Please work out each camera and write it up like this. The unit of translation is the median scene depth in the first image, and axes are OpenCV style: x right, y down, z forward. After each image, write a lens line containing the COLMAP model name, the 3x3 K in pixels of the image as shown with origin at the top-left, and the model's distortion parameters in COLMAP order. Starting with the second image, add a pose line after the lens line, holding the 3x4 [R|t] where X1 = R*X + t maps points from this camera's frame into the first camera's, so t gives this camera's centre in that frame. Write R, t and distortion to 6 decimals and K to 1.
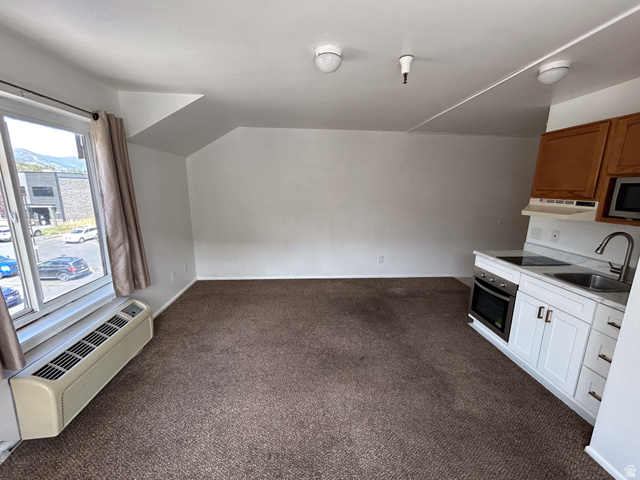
lens RADIAL K [[258.5, 0, 320.3], [0, 258.5, 239.4], [0, 0, 1]] dist [-0.000341, 0.000326]
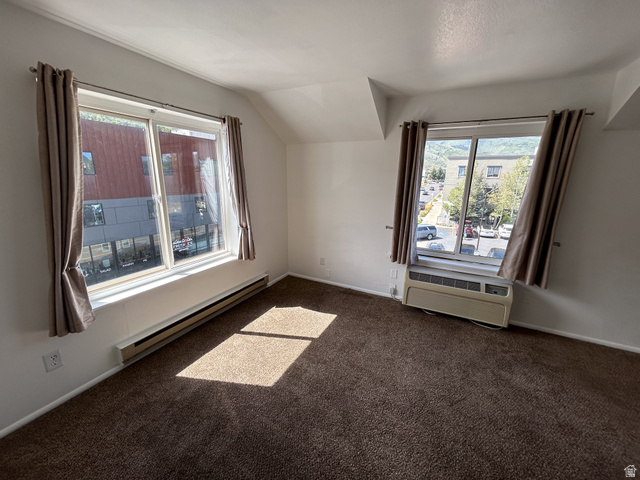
lens RADIAL K [[258.5, 0, 320.3], [0, 258.5, 239.4], [0, 0, 1]] dist [-0.000341, 0.000326]
pose [[-0.520867, 0.179810, -0.834485, 0.590404], [-0.196613, 0.926011, 0.322253, -0.148640], [0.830687, 0.331922, -0.446976, 0.794393]]
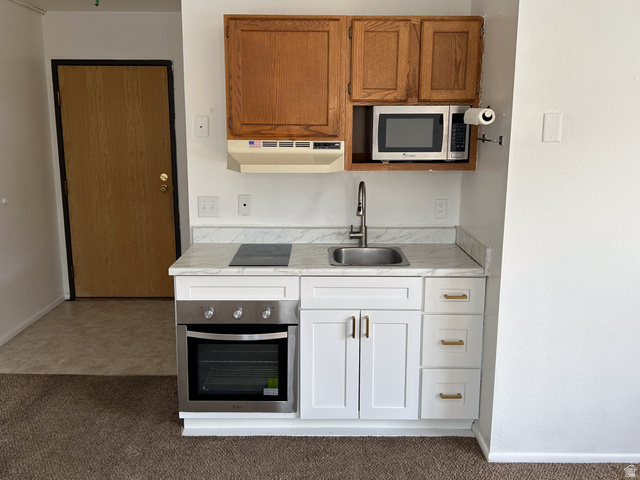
lens RADIAL K [[594.9, 0, 320.0], [0, 594.9, 240.0], [0, 0, 1]] dist [0.104497, -0.237163]
pose [[0.070885, -0.204179, 0.976364, -0.426121], [0.196574, 0.962490, 0.187006, -0.172123], [-0.977923, 0.178672, 0.108362, 0.807328]]
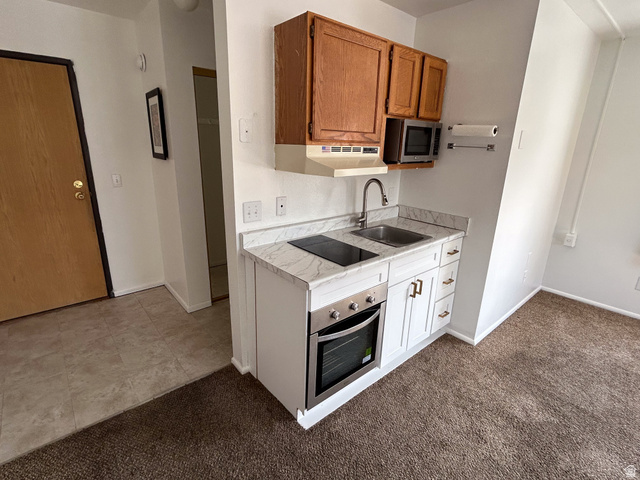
lens RADIAL K [[320.1, 0, 317.0], [0, 320.1, 238.3], [0, 0, 1]] dist [-0.000551, 0.000428]
pose [[-0.591035, -0.258028, 0.764264, 0.282359], [0.129819, 0.904682, 0.405829, -0.278409], [-0.796131, 0.339075, -0.501202, 1.529536]]
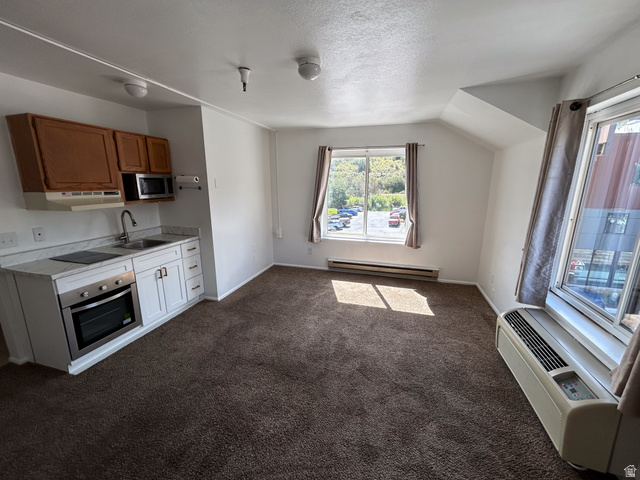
lens RADIAL K [[258.5, 0, 320.3], [0, 258.5, 239.4], [0, 0, 1]] dist [-0.000341, 0.000326]
pose [[-0.932520, -0.092220, 0.349146, -0.341459], [0.058912, 0.915042, 0.399034, -0.334717], [-0.356281, 0.392676, -0.847862, 1.609298]]
